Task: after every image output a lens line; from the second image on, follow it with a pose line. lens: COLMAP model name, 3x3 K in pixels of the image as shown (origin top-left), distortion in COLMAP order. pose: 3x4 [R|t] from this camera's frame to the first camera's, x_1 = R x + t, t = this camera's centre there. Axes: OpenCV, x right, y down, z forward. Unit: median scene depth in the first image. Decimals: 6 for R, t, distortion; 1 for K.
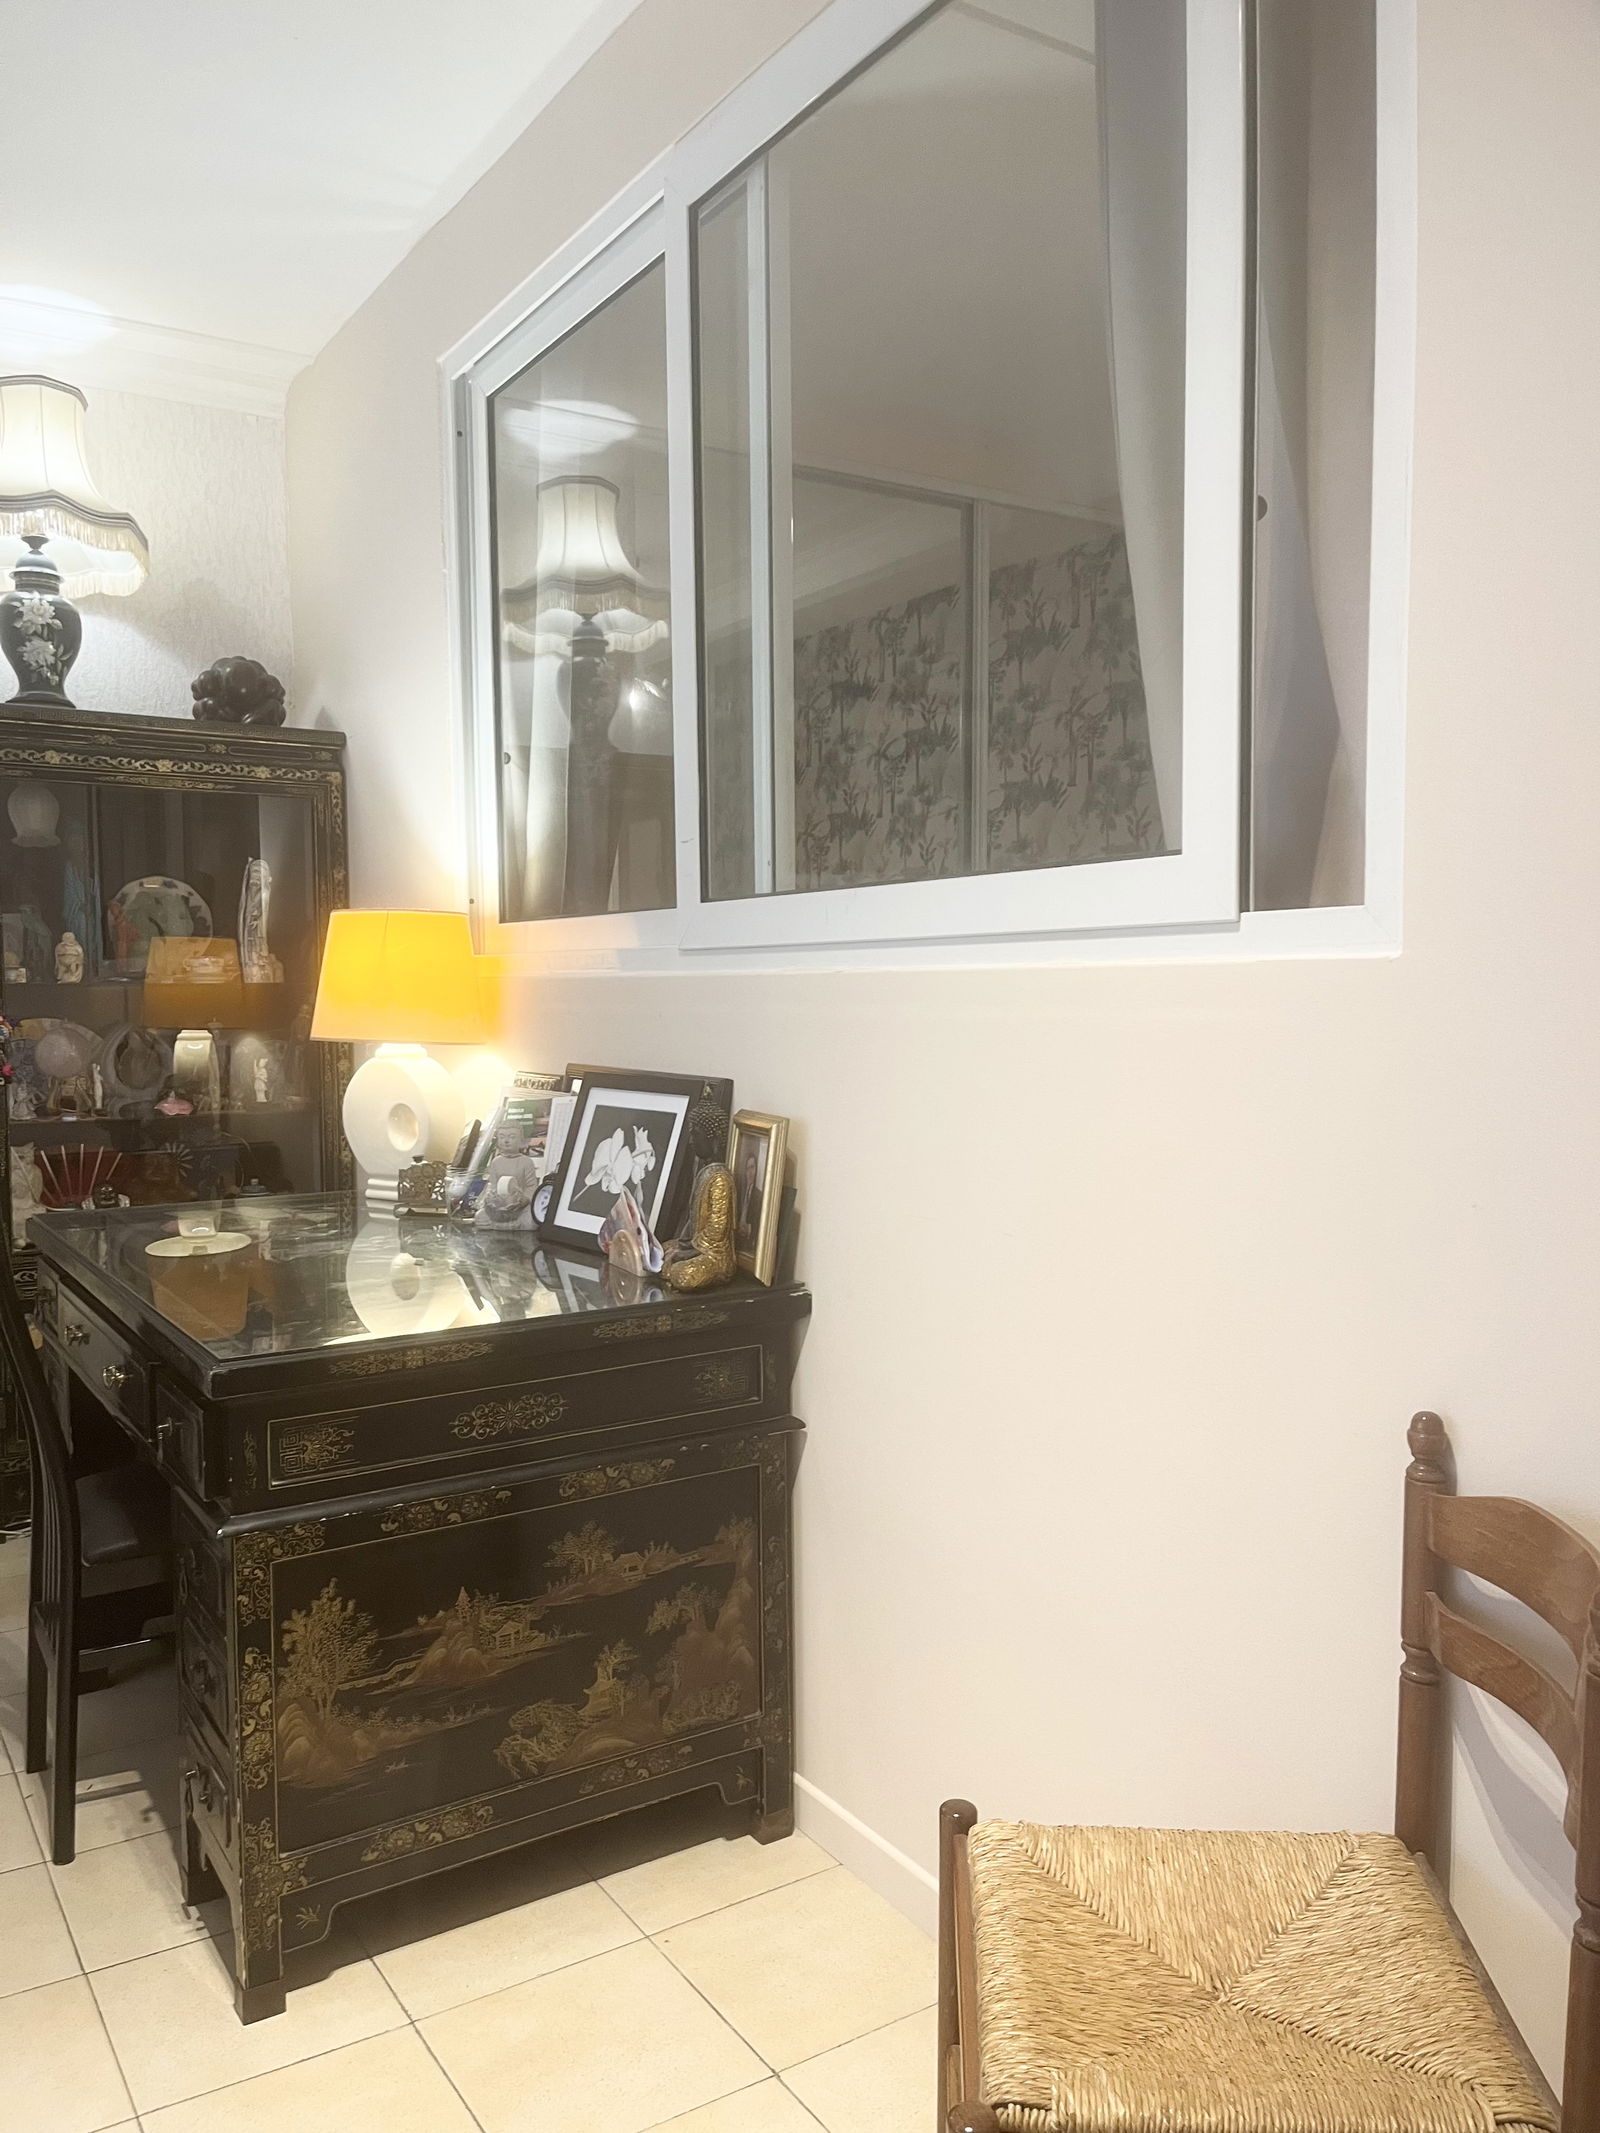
lens RADIAL K [[1614.8, 0, 804.3], [0, 1614.8, 1089.5], [0, 0, 1]] dist [0.066322, -0.084204]
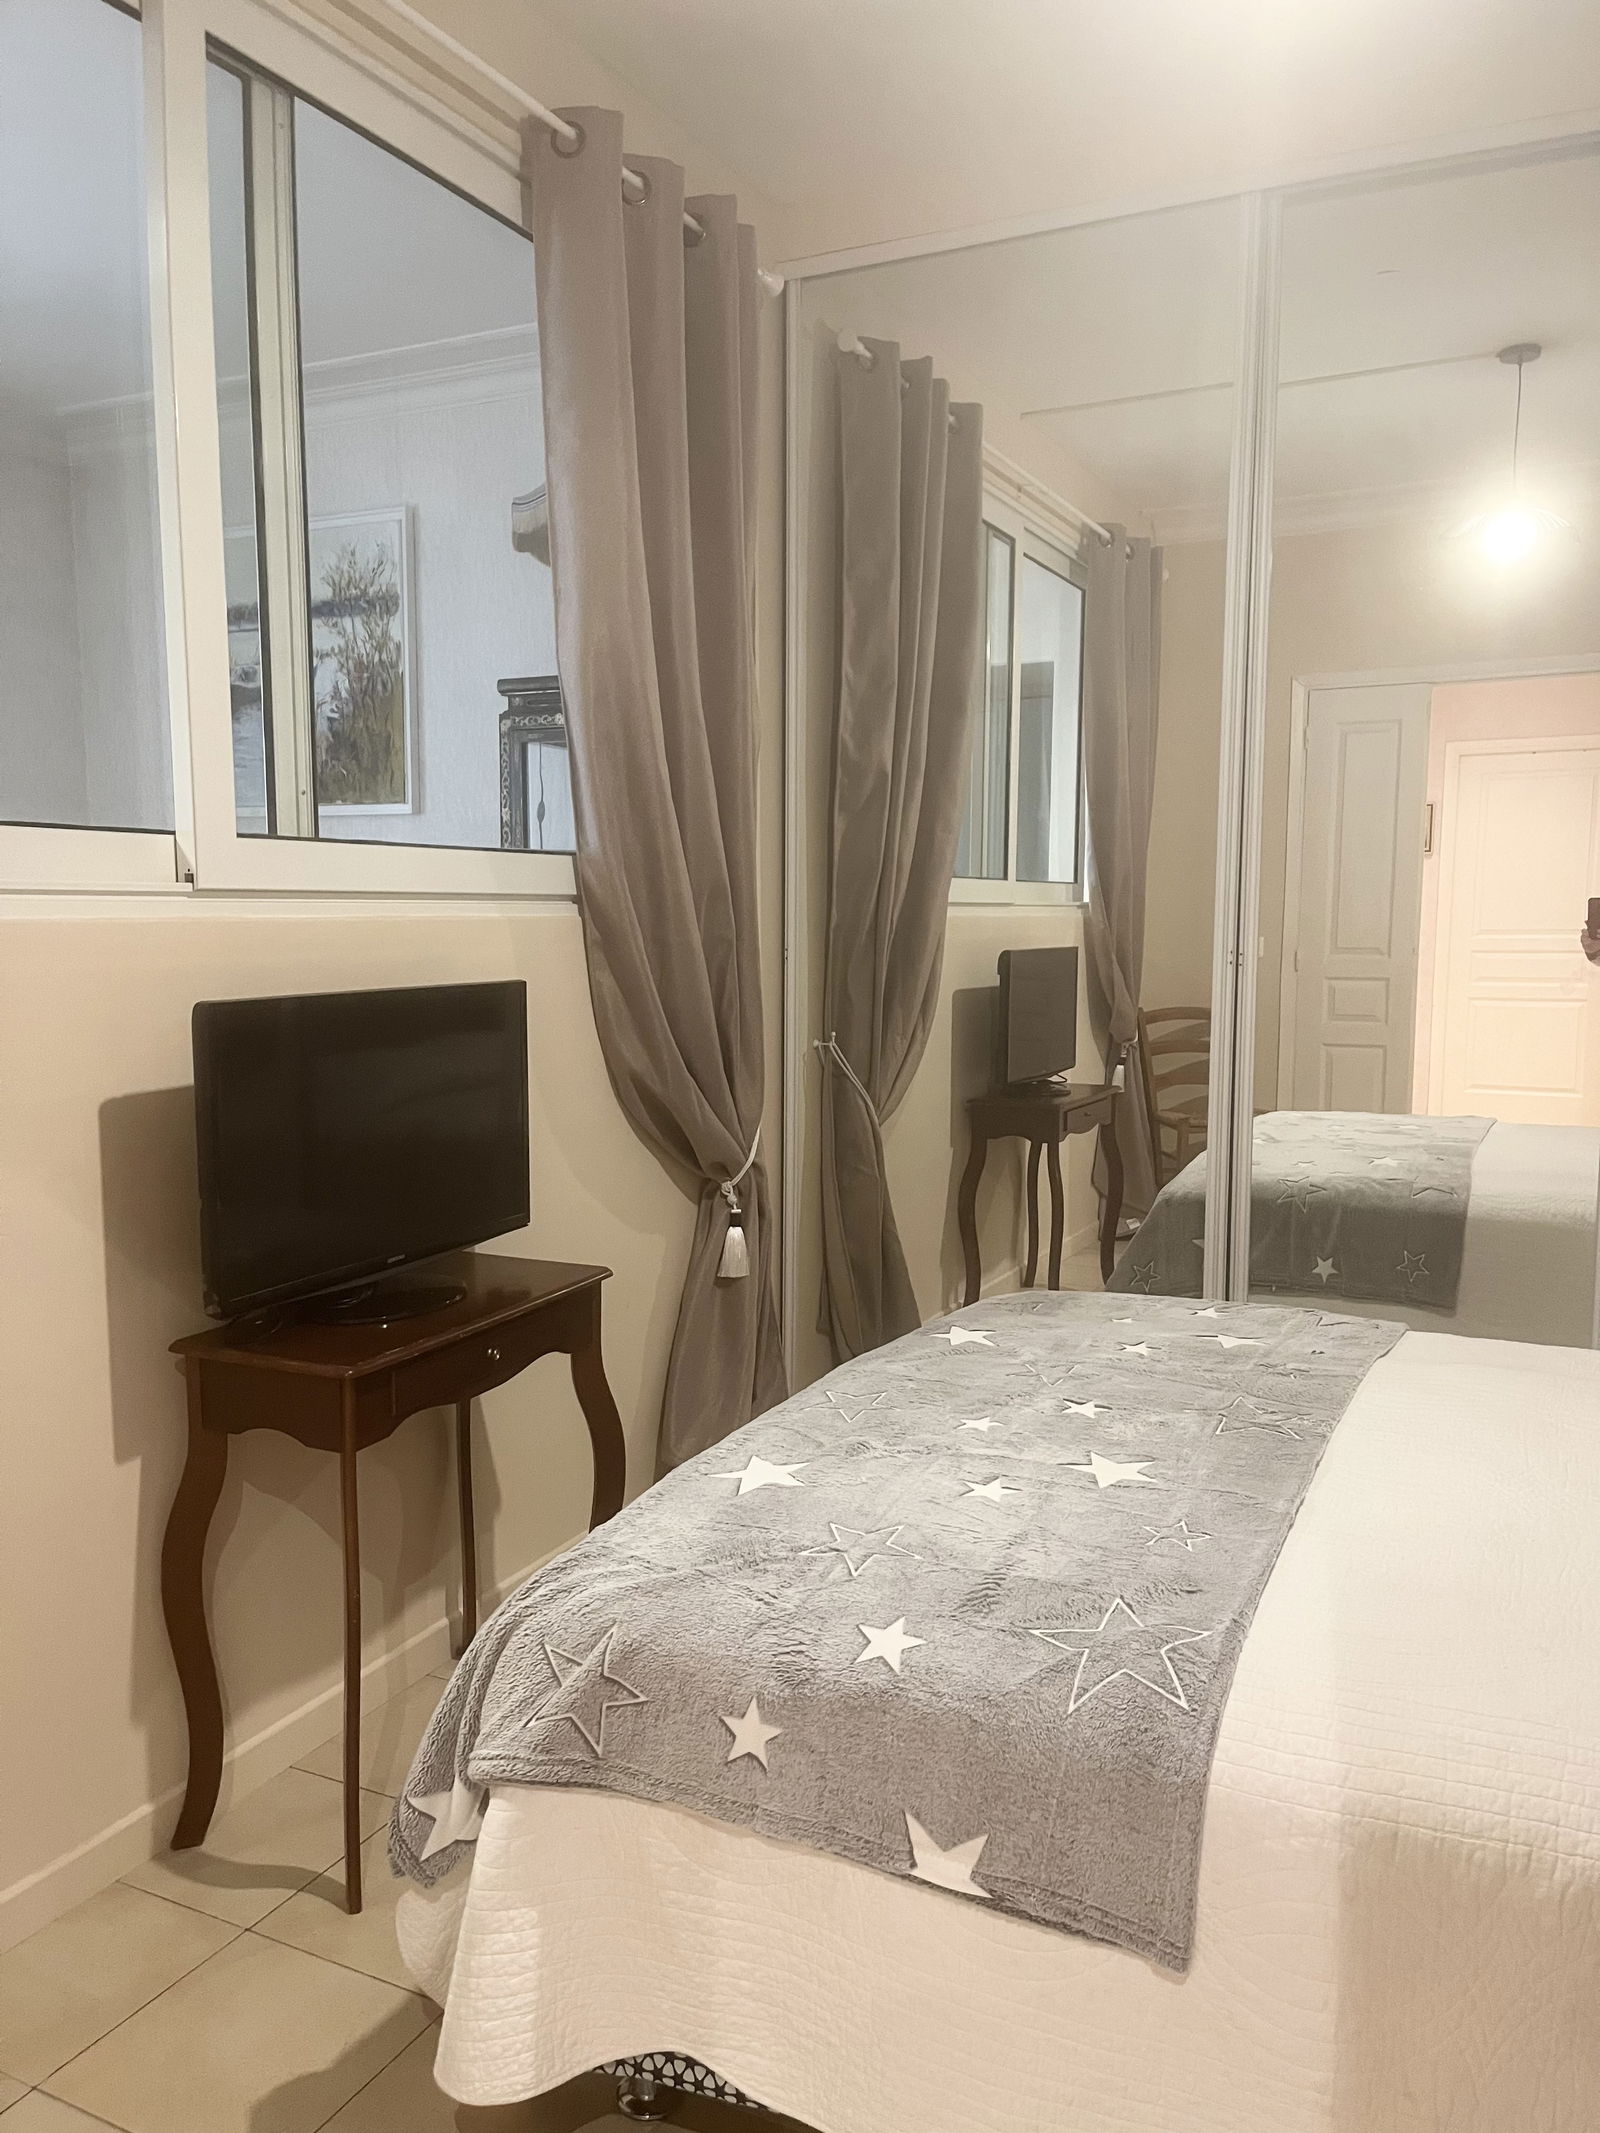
lens RADIAL K [[1614.8, 0, 806.5], [0, 1614.8, 1057.2], [0, 0, 1]] dist [0.066322, -0.084204]
pose [[0.515431, 0.087504, -0.852452, 0.641252], [-0.060122, 0.996014, 0.065888, -0.051127], [0.854819, 0.017291, 0.518638, 0.562403]]
